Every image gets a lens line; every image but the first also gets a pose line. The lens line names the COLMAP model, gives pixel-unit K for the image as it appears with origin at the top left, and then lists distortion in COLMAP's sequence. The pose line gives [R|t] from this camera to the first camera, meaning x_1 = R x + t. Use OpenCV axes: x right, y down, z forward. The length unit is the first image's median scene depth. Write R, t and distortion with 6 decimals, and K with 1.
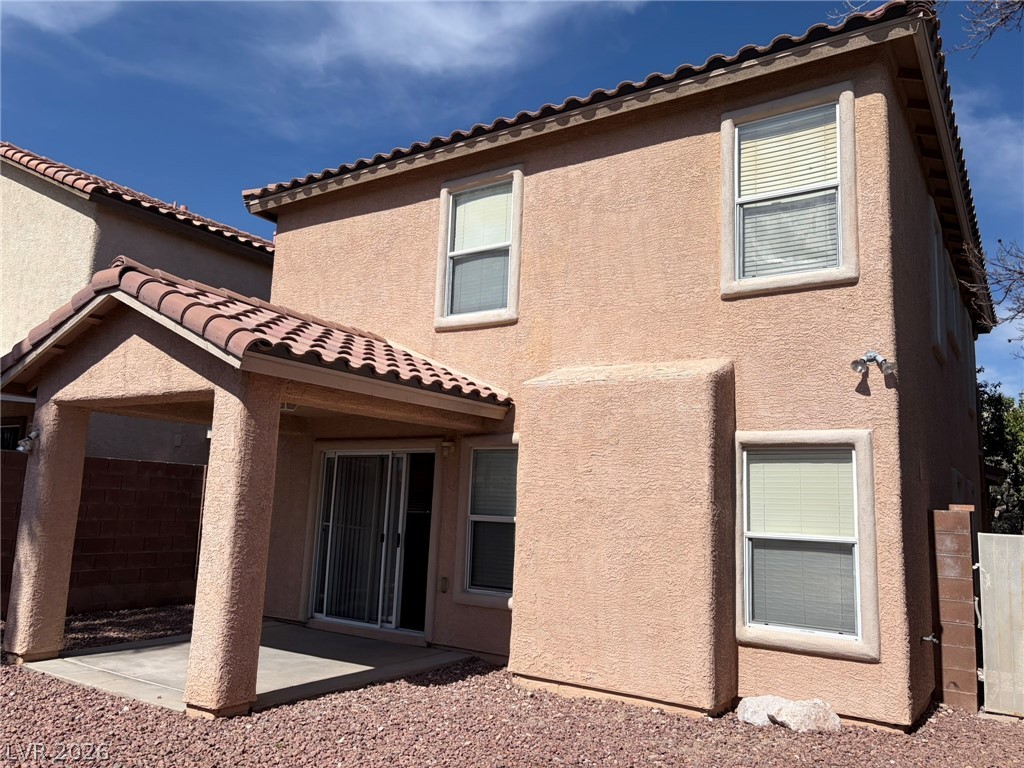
lens RADIAL K [[782.1, 0, 522.0], [0, 782.1, 382.9], [0, 0, 1]] dist [-0.012934, -0.002000]
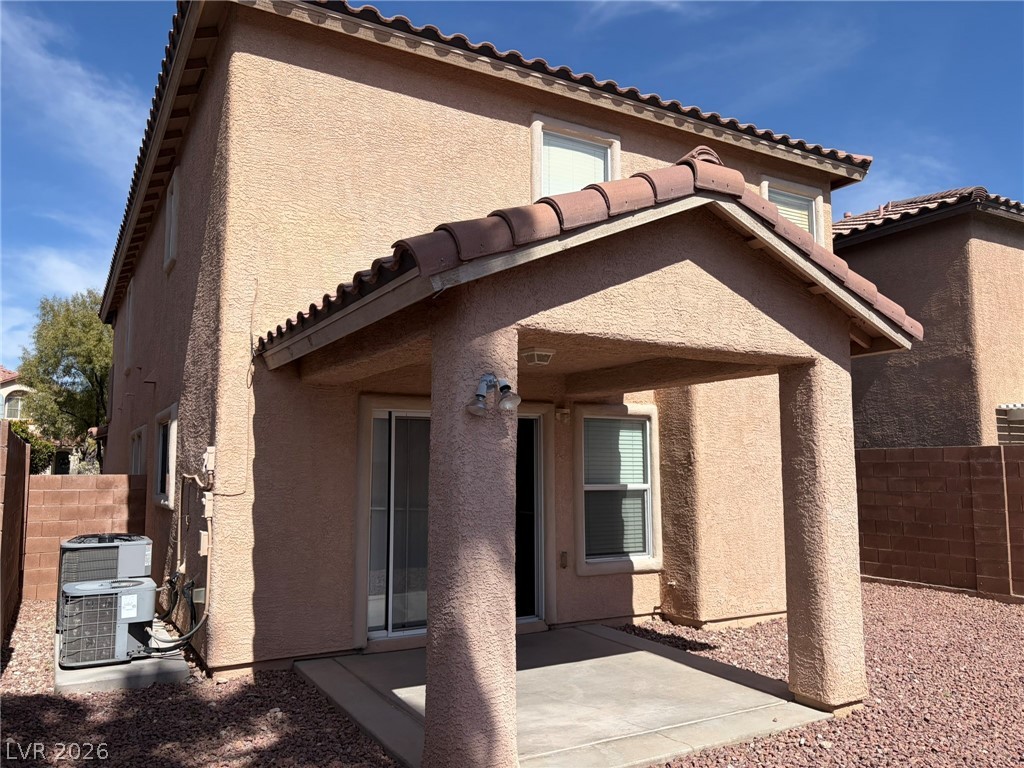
lens RADIAL K [[782.1, 0, 520.1], [0, 782.1, 388.8], [0, 0, 1]] dist [-0.012934, -0.002000]
pose [[0.444930, 0.054630, 0.893897, -0.959671], [-0.122254, 0.992499, 0.000196, 0.059454], [-0.887181, -0.109370, 0.448272, 0.639357]]
